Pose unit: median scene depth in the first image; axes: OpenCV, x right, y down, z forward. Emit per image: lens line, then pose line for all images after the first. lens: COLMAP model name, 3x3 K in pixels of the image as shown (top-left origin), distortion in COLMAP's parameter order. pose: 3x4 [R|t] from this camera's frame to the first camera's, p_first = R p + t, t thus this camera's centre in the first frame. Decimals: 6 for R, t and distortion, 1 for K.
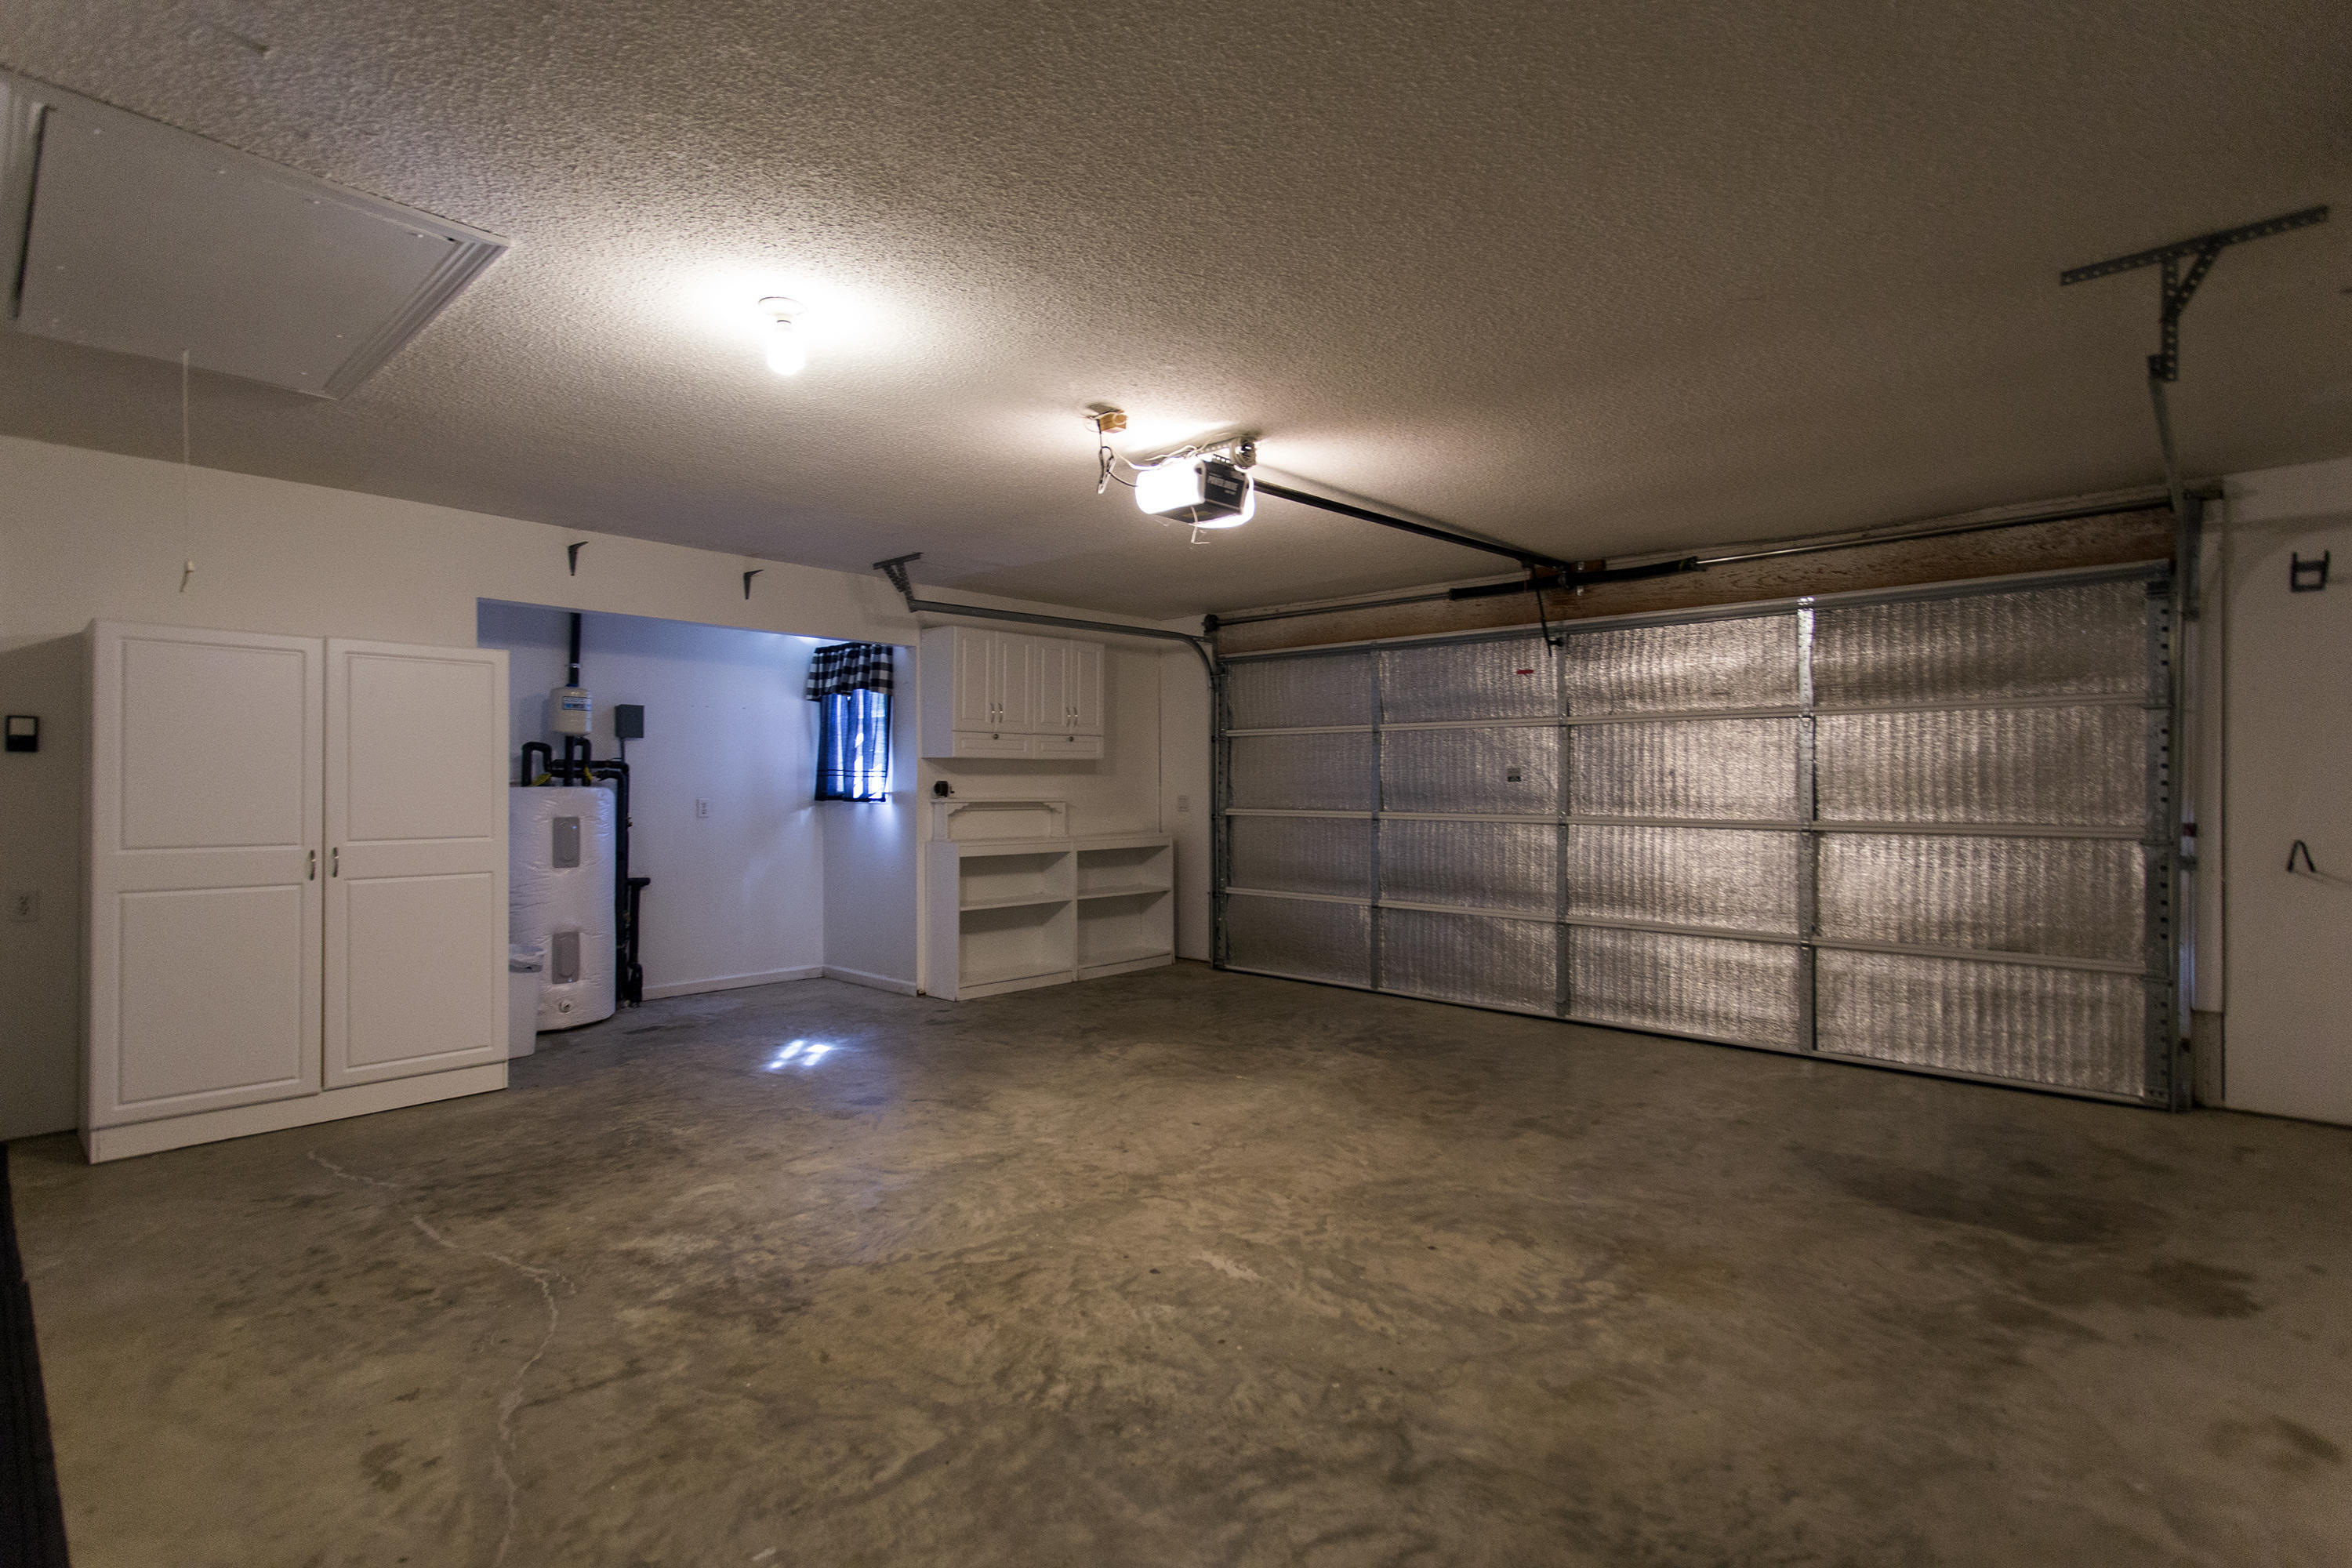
lens RADIAL K [[1117.6, 0, 1182.7], [0, 1117.6, 781.7], [0, 0, 1]] dist [0.004417, -0.000125]
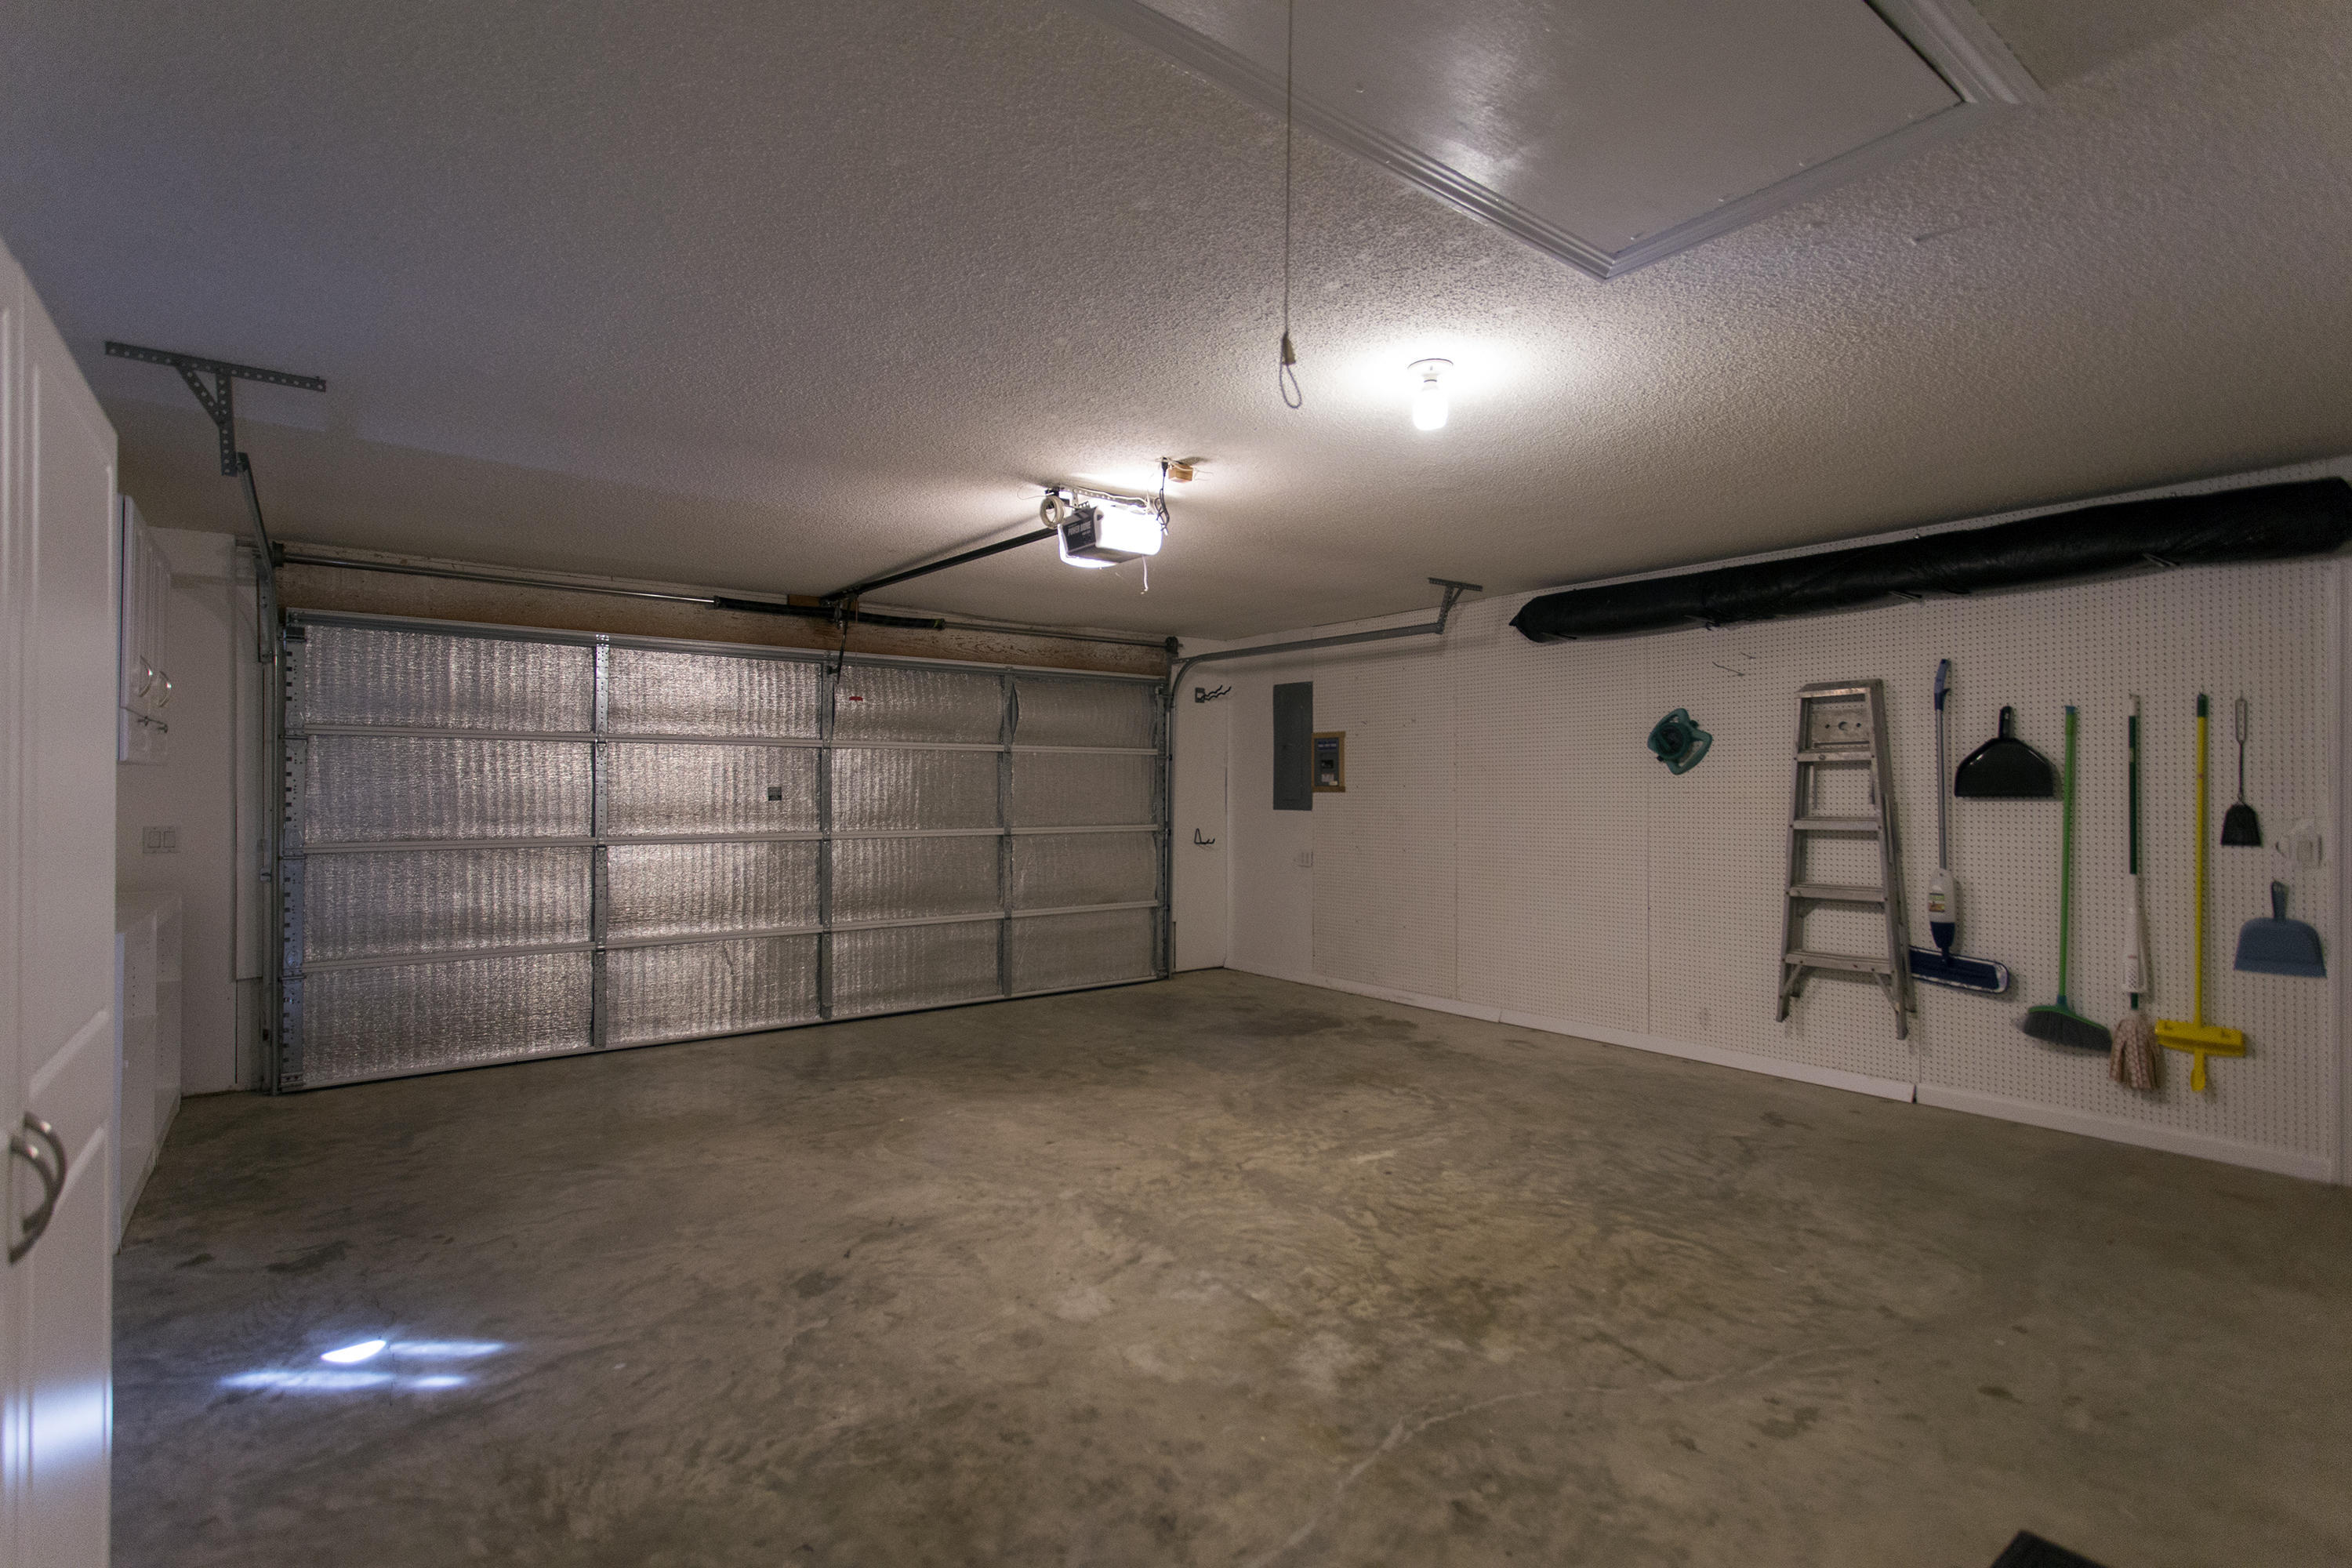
lens RADIAL K [[1117.6, 0, 1182.9], [0, 1117.6, 786.3], [0, 0, 1]] dist [0.004417, -0.000125]
pose [[0.167563, 0.003901, 0.985854, -1.302027], [-0.001397, 0.999992, -0.003719, -0.019445], [-0.985860, -0.000754, 0.167568, 0.953195]]
